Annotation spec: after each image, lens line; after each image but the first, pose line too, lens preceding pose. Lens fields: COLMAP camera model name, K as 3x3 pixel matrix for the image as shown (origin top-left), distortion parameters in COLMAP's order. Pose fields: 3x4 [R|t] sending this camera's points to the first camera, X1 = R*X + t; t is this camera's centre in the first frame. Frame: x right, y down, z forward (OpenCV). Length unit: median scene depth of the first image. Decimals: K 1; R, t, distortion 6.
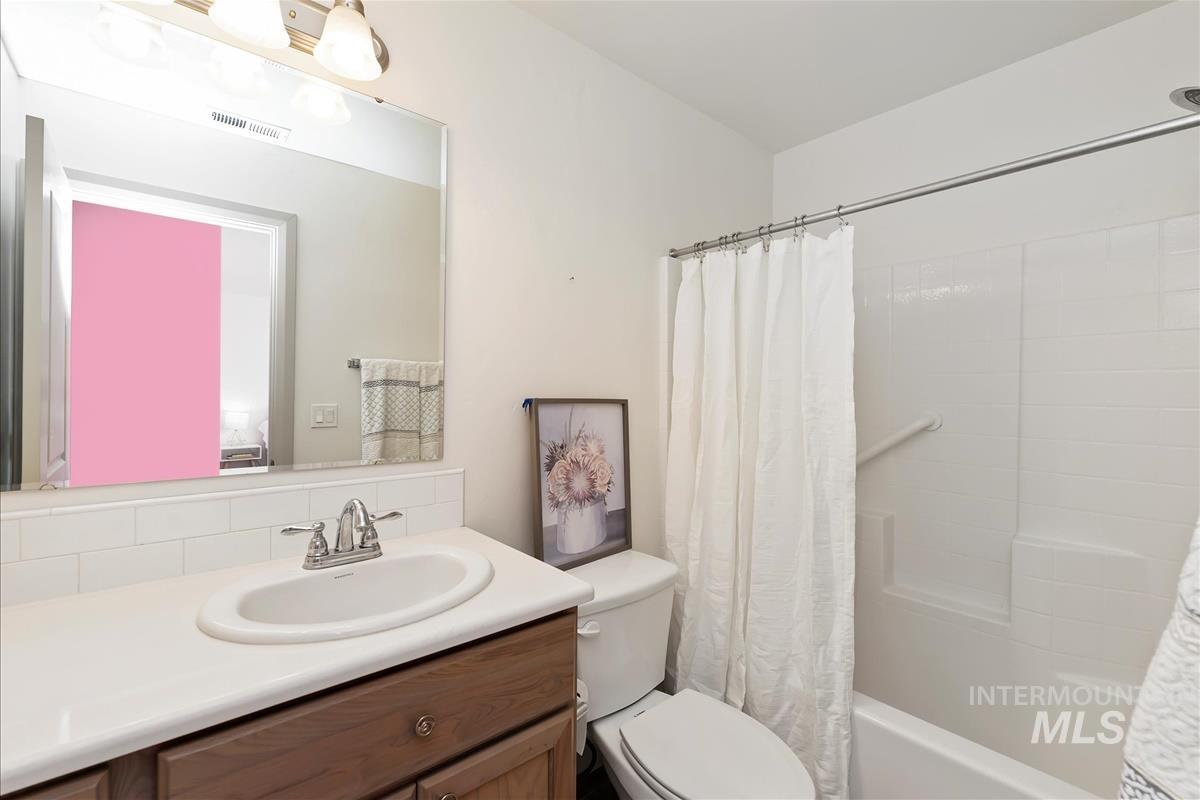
lens RADIAL K [[508.6, 0, 588.2], [0, 508.6, 400.0], [0, 0, 1]] dist [-0.002947, -0.000418]
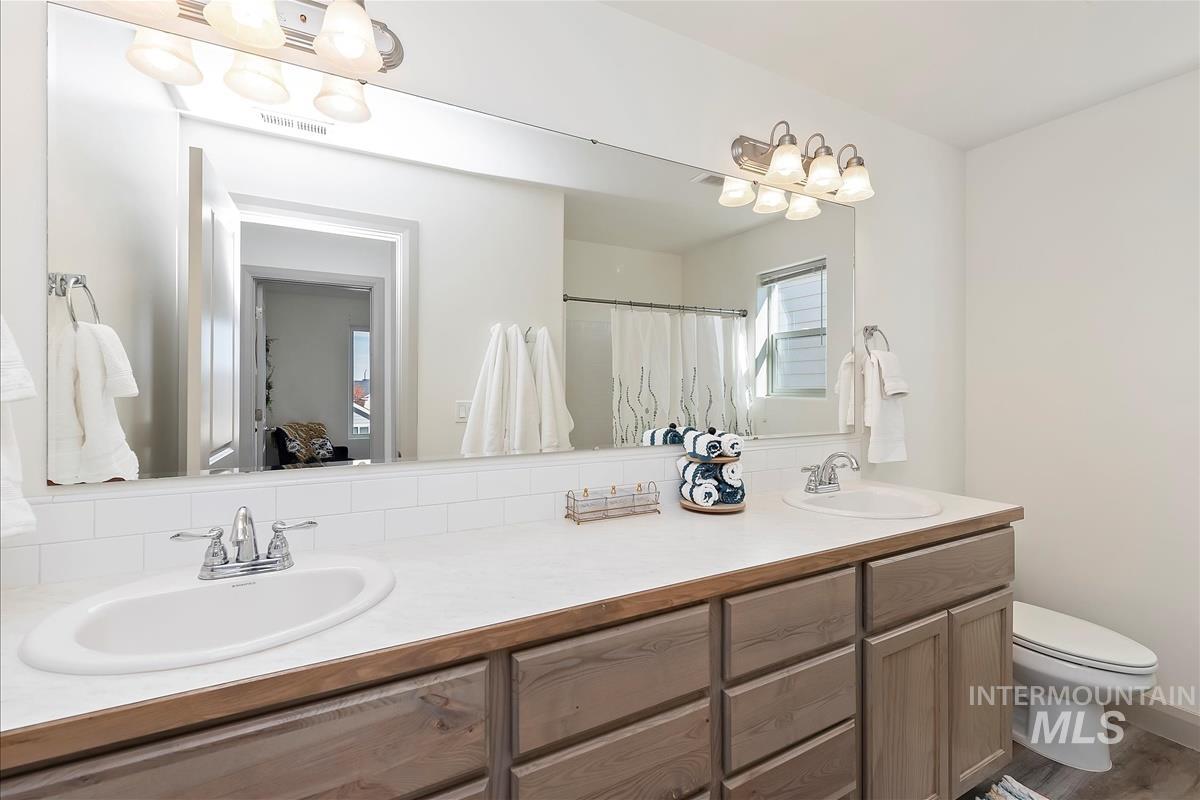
lens RADIAL K [[518.8, 0, 602.3], [0, 518.8, 397.8], [0, 0, 1]] dist [-0.000097, -0.000349]
pose [[0.980120, 0.001117, -0.198403, 0.326122], [-0.000415, 0.999993, 0.003583, -0.002196], [0.198406, -0.003430, 0.980114, 0.196397]]
